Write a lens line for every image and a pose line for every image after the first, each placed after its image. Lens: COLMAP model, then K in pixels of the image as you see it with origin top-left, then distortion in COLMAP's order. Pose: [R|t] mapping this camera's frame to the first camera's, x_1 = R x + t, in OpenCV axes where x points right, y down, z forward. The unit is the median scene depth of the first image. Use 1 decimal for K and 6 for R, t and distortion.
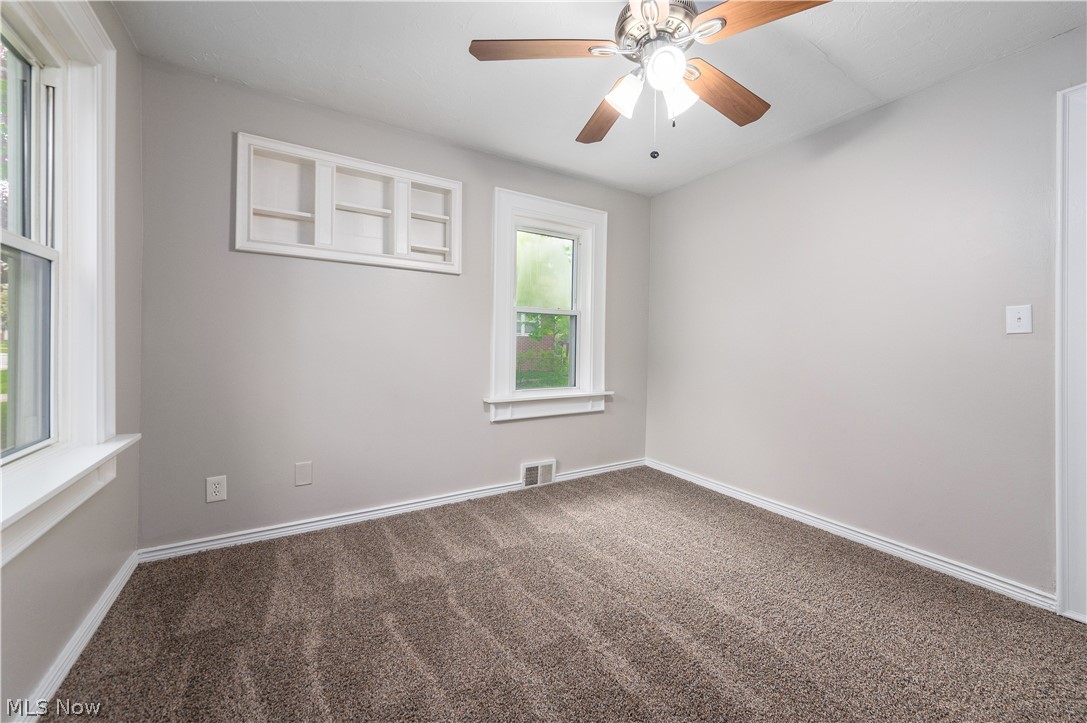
lens RADIAL K [[432.4, 0, 557.3], [0, 432.4, 351.1], [0, 0, 1]] dist [0.015567, -0.000136]
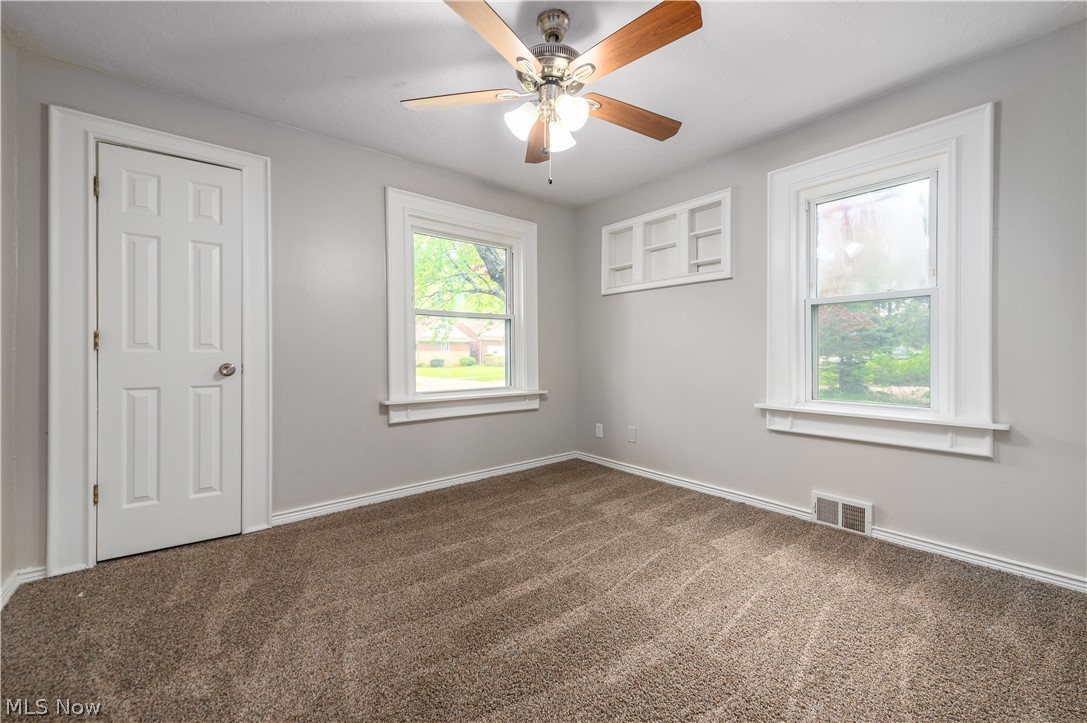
lens RADIAL K [[432.4, 0, 557.3], [0, 432.4, 351.1], [0, 0, 1]] dist [0.015567, -0.000136]
pose [[0.137273, -0.013628, -0.990440, 0.748026], [-0.001689, 0.999901, -0.013993, 0.012597], [0.990532, 0.003594, 0.137236, 0.461976]]
